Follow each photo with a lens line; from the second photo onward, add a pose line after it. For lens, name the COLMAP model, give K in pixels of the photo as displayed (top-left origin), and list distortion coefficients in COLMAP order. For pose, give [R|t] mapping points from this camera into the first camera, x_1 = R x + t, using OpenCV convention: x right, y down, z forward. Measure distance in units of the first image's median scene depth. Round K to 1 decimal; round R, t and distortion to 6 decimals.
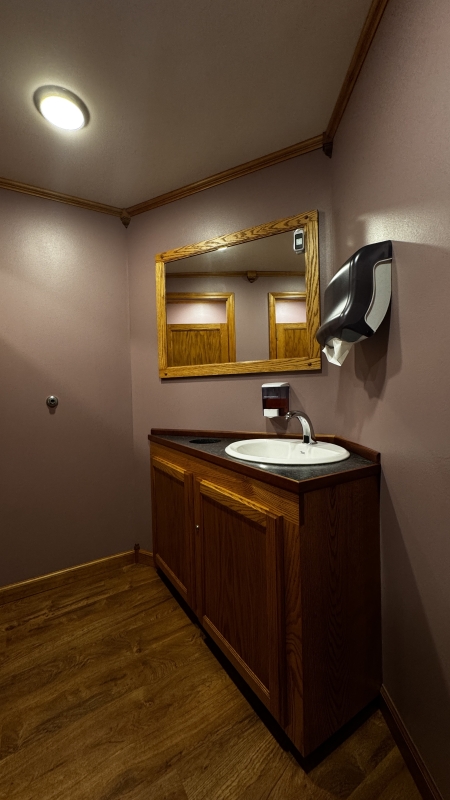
lens RADIAL K [[317.5, 0, 226.0], [0, 317.5, 399.9], [0, 0, 1]] dist [-0.001023, 0.000451]
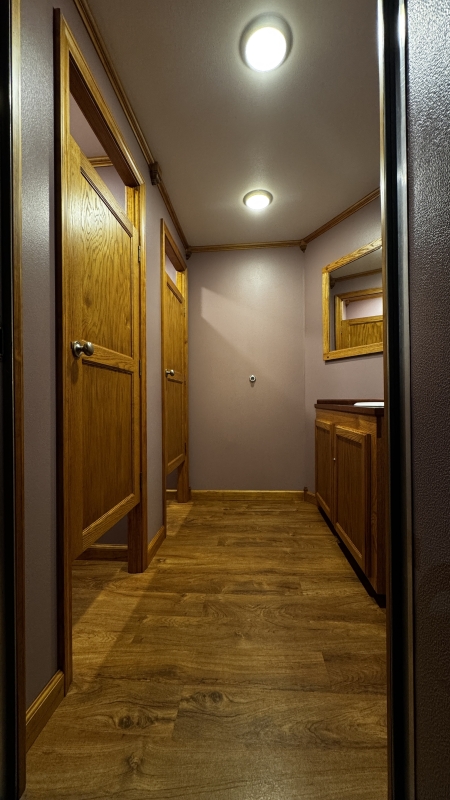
lens RADIAL K [[317.5, 0, 225.4], [0, 317.5, 399.3], [0, 0, 1]] dist [-0.001023, 0.000451]
pose [[0.803430, 0.019504, -0.595080, 0.307248], [-0.027560, 0.999610, -0.004447, 0.134354], [0.594761, 0.019973, 0.803654, -0.365246]]
